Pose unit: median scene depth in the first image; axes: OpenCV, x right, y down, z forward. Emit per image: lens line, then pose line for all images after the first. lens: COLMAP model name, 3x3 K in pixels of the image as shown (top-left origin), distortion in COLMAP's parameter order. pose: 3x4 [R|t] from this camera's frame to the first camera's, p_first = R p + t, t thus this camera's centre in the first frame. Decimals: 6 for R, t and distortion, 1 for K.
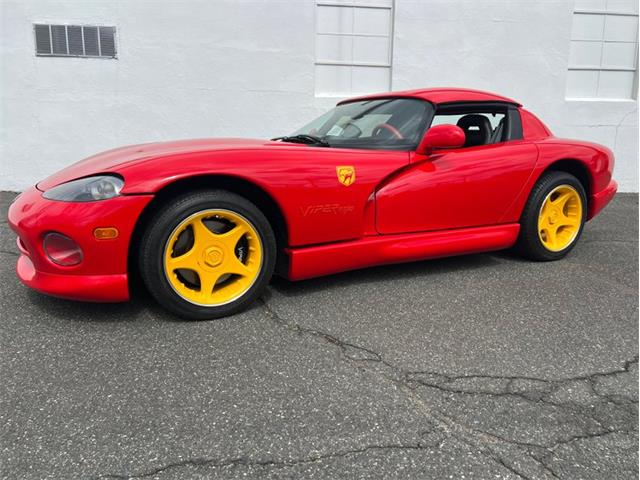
lens RADIAL K [[473.3, 0, 326.1], [0, 473.3, 242.9], [0, 0, 1]] dist [0.063905, -0.070765]
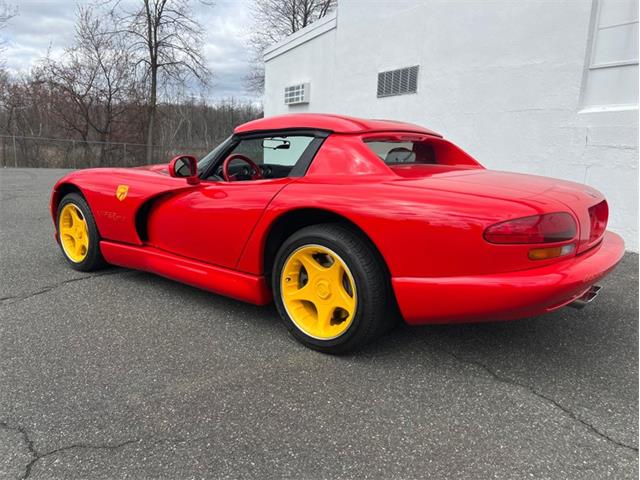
lens RADIAL K [[472.7, 0, 322.0], [0, 472.7, 236.0], [0, 0, 1]] dist [0.056730, -0.060916]
pose [[0.415065, 0.166923, -0.894347, 1.324466], [-0.212909, 0.973549, 0.082894, -0.228325], [0.884528, 0.156008, 0.439626, 0.838252]]
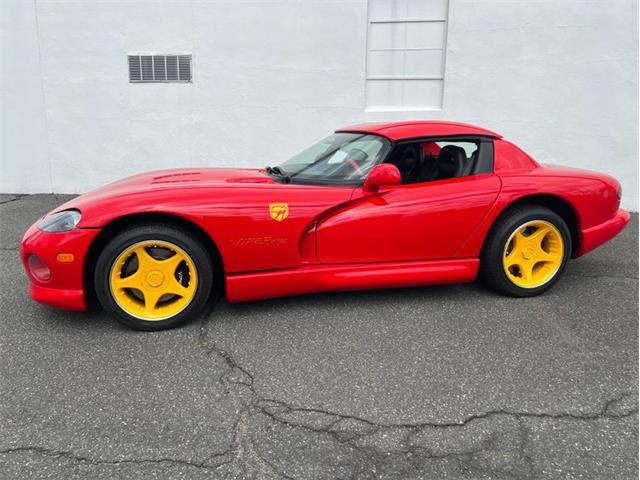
lens RADIAL K [[471.9, 0, 318.1], [0, 471.9, 236.2], [0, 0, 1]] dist [0.056627, -0.059260]
pose [[0.967453, 0.047660, -0.248522, 0.370480], [-0.048837, 0.998806, 0.001429, -0.082512], [0.248293, 0.010755, 0.968625, -0.047810]]
